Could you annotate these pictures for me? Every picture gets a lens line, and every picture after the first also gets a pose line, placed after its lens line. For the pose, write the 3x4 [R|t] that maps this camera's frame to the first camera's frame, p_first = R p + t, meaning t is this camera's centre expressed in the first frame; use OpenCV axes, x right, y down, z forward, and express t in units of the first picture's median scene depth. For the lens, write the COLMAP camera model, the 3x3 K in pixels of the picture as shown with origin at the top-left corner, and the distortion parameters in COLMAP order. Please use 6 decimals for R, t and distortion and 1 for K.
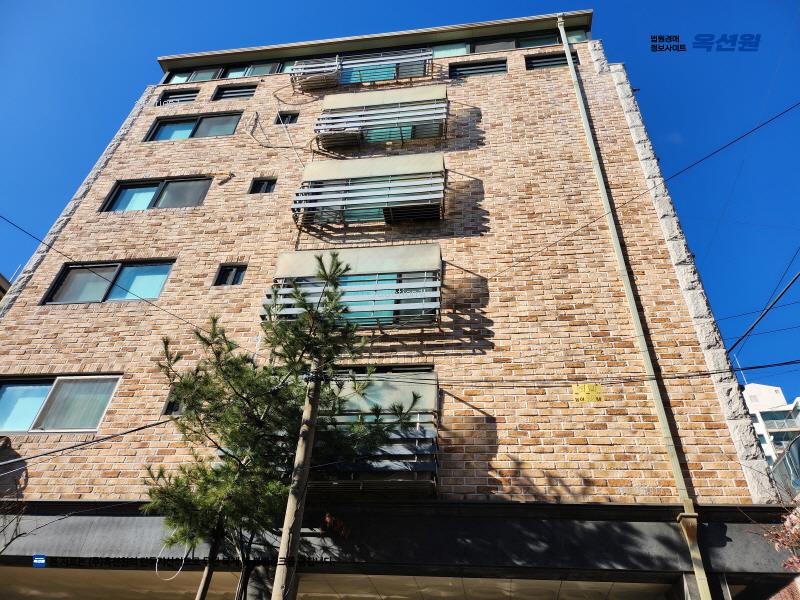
lens RADIAL K [[569.8, 0, 401.2], [0, 569.8, 296.9], [0, 0, 1]] dist [0.064419, -0.062593]
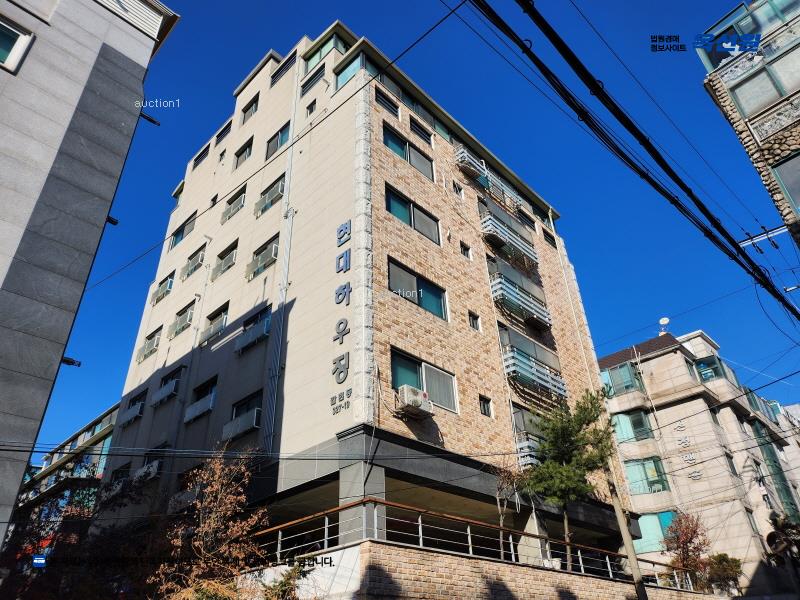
lens RADIAL K [[569.8, 0, 399.5], [0, 569.8, 302.6], [0, 0, 1]] dist [0.064419, -0.062593]
pose [[0.586915, 0.370949, 0.719672, -1.890917], [-0.467667, 0.880913, -0.072662, 0.151219], [-0.660923, -0.293921, 0.690501, 0.091206]]
